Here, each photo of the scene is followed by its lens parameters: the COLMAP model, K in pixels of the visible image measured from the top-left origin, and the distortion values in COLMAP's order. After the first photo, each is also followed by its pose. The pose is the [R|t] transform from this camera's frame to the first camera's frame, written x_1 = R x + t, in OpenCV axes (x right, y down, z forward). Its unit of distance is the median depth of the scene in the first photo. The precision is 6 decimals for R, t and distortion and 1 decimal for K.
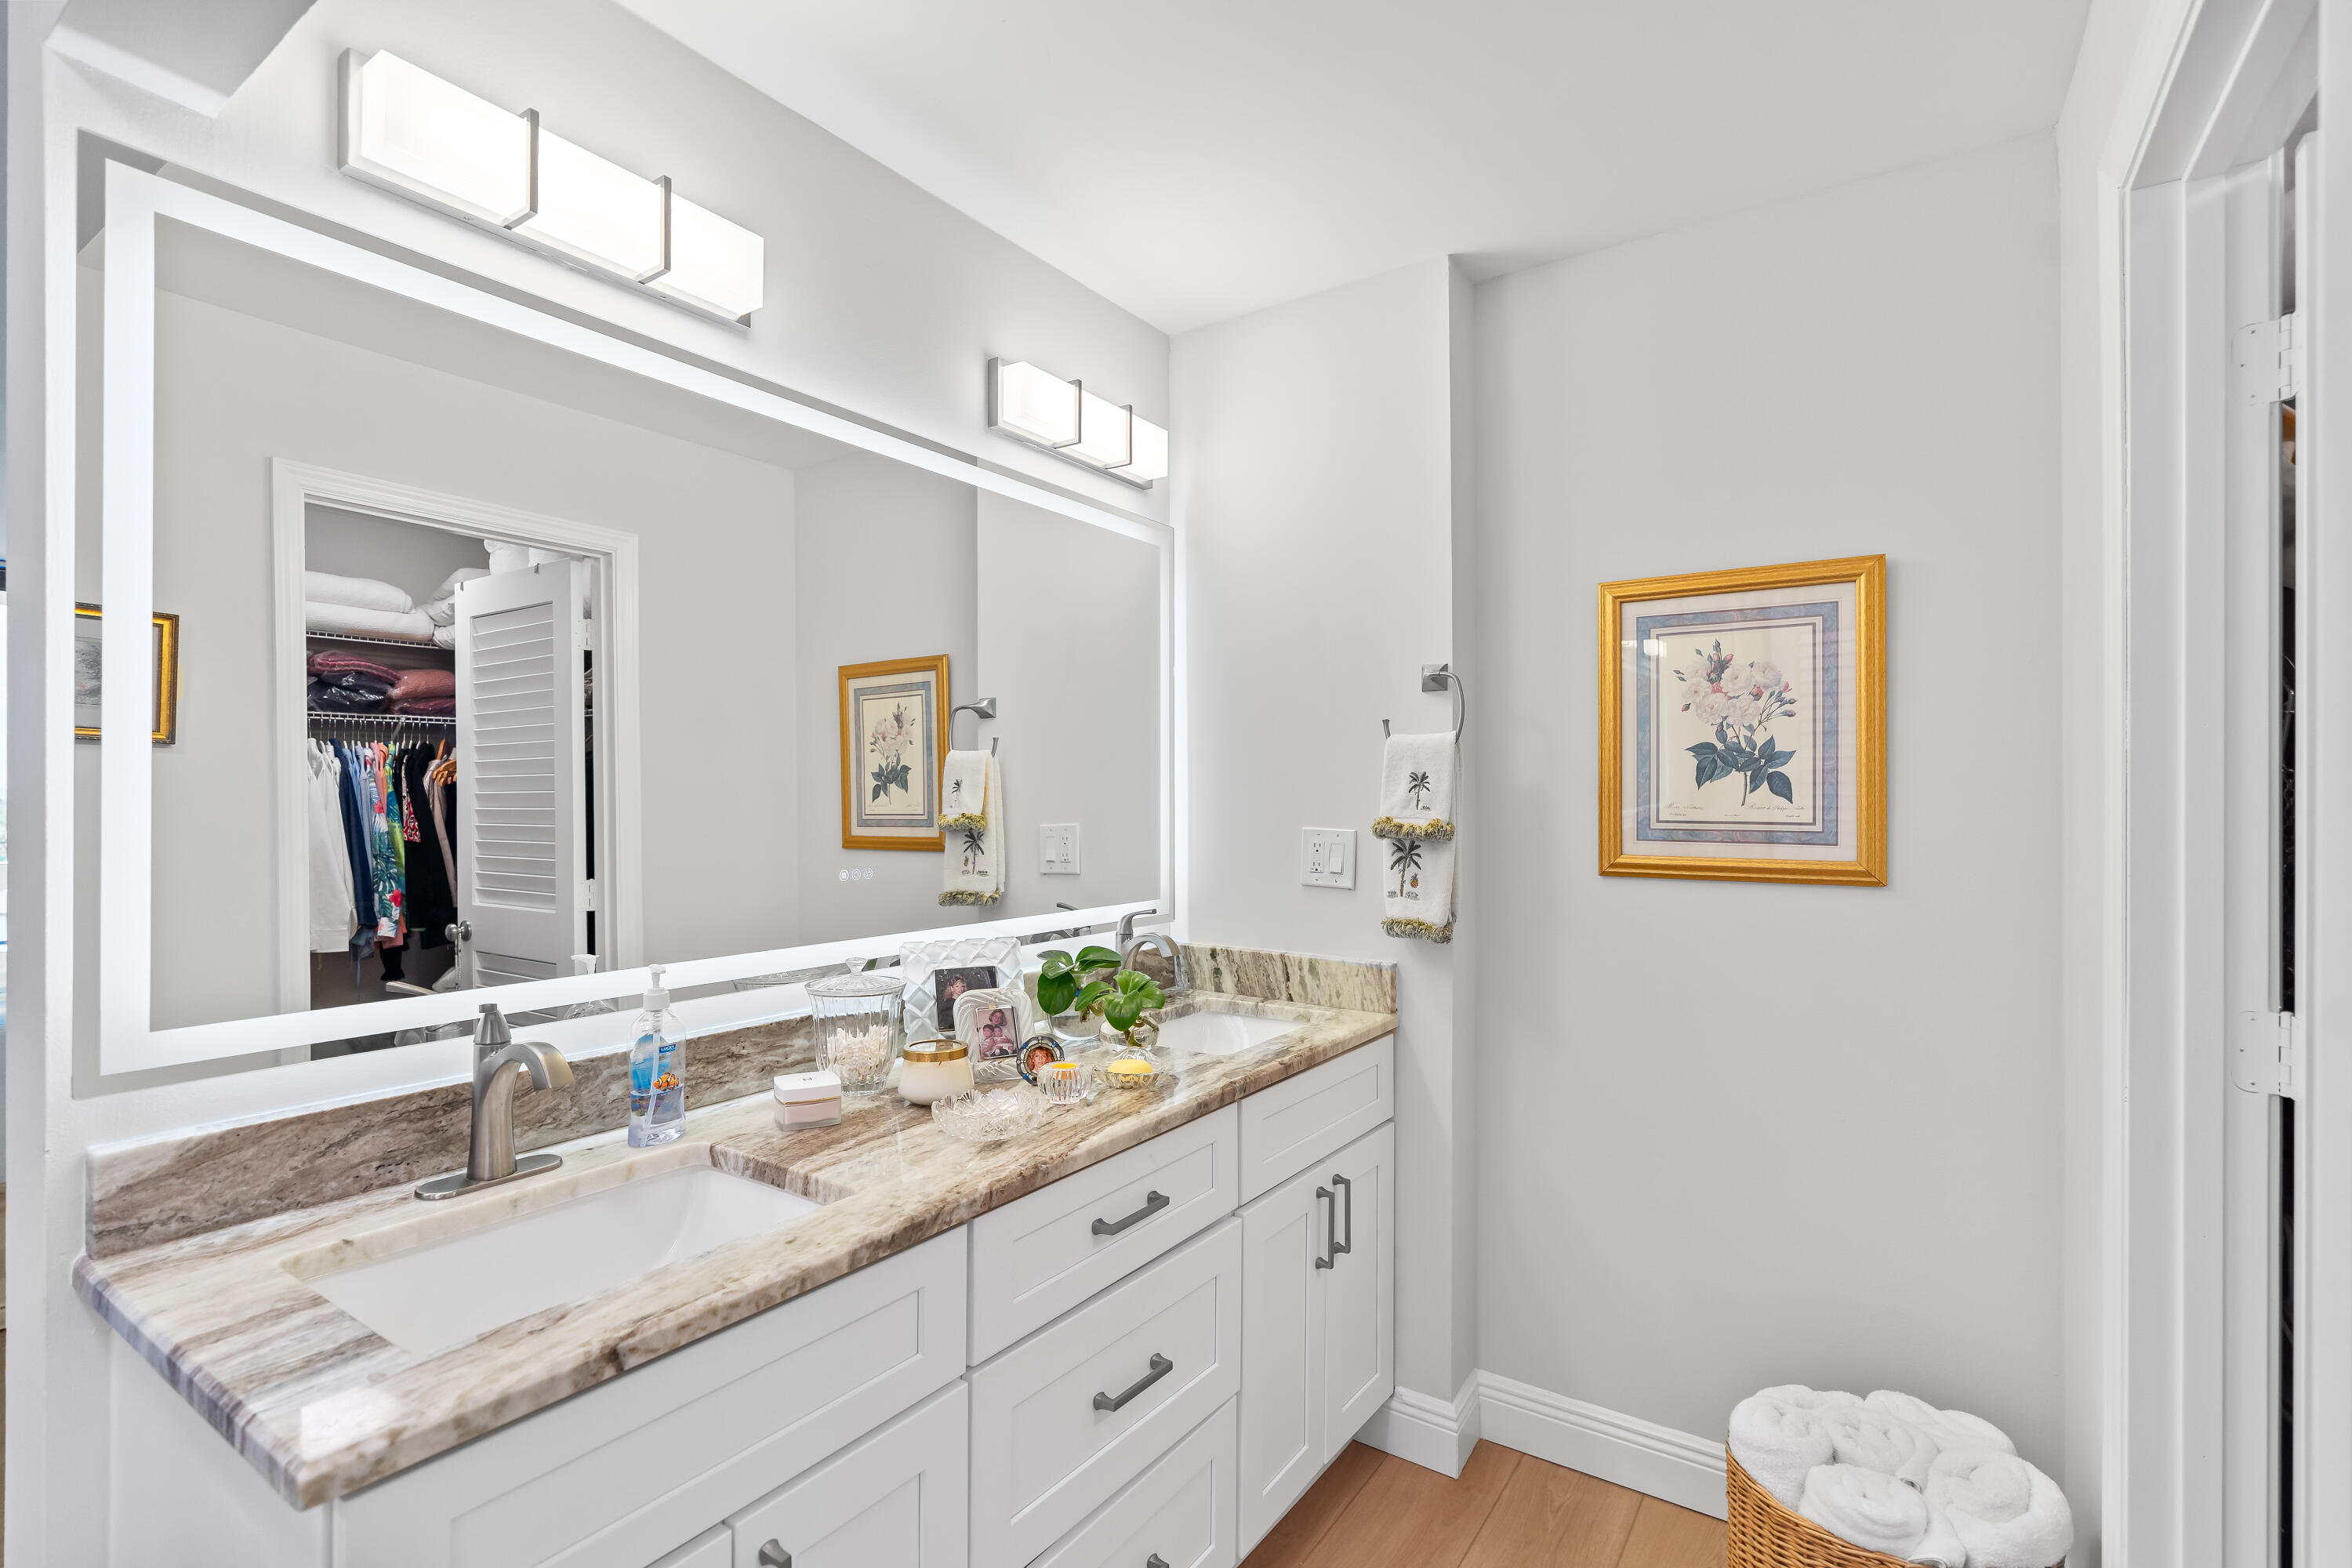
lens RADIAL K [[1077.4, 0, 1174.8], [0, 1077.4, 795.9], [0, 0, 1]] dist [-0.010830, 0.003342]
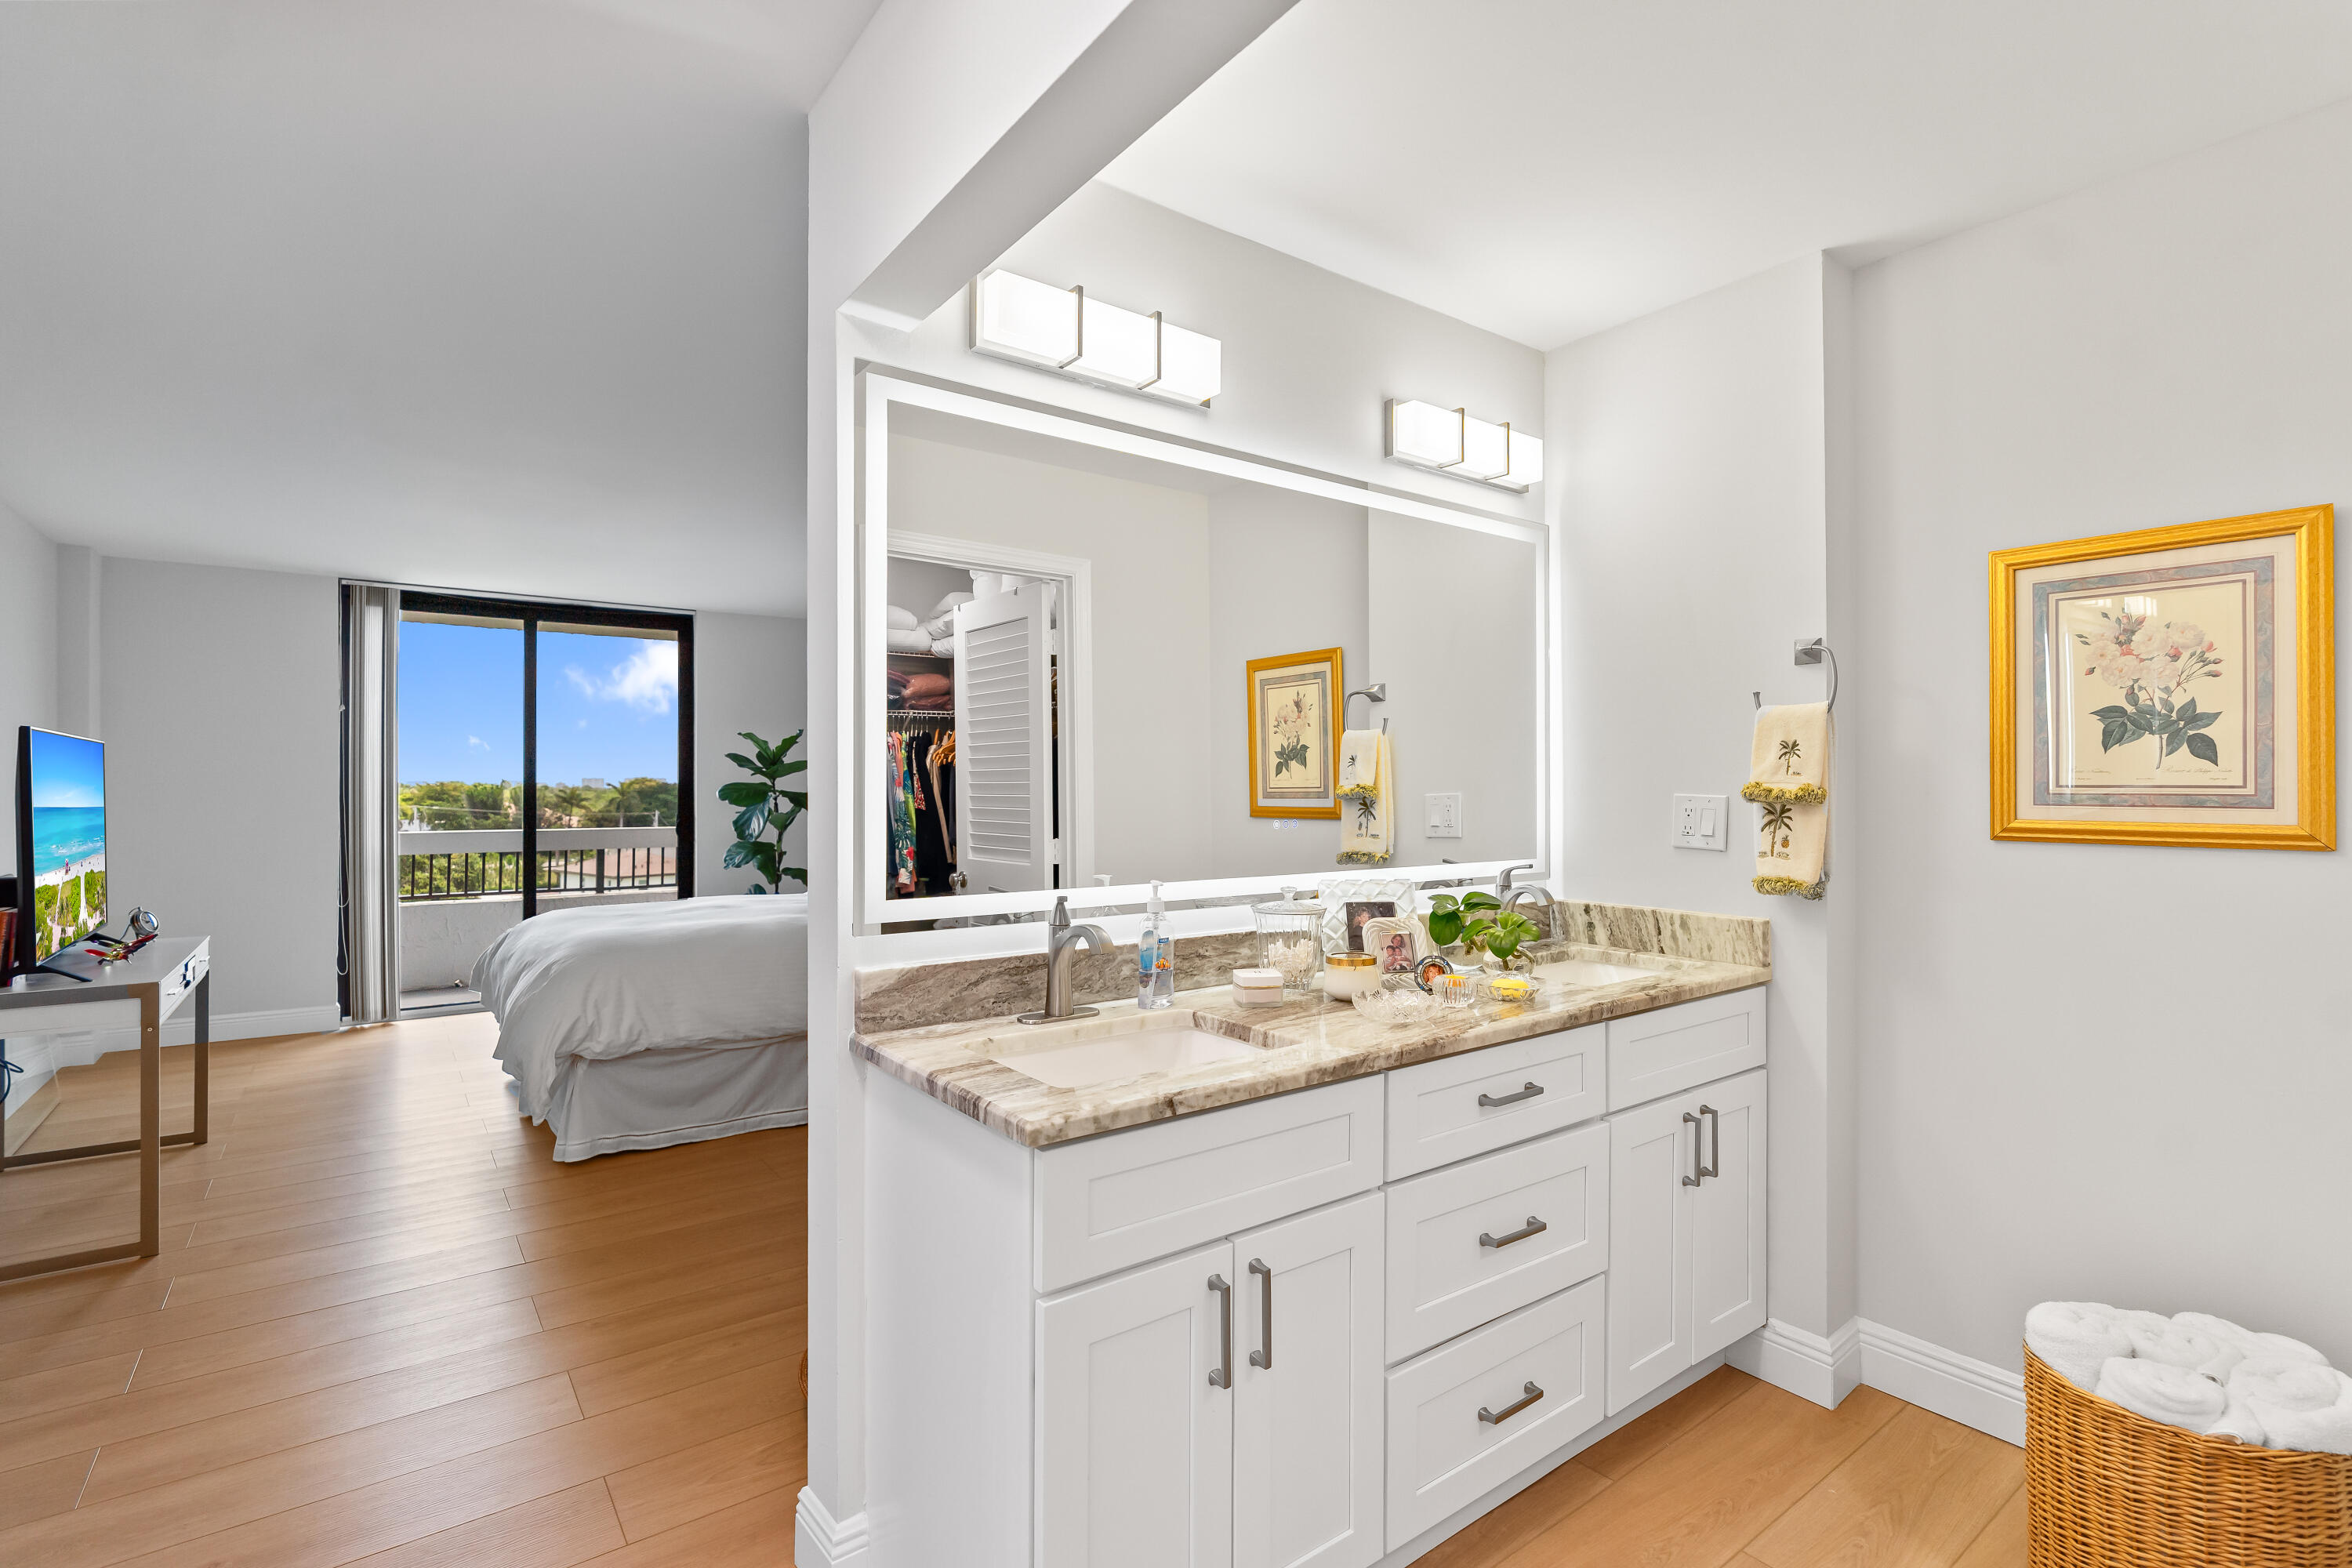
lens RADIAL K [[1077.4, 0, 1183.5], [0, 1077.4, 779.2], [0, 0, 1]] dist [-0.010830, 0.003342]
pose [[0.945438, -0.001295, -0.325799, 0.004775], [0.000060, 0.999993, -0.003800, 0.021415], [0.325801, 0.003573, 0.945432, -0.211630]]
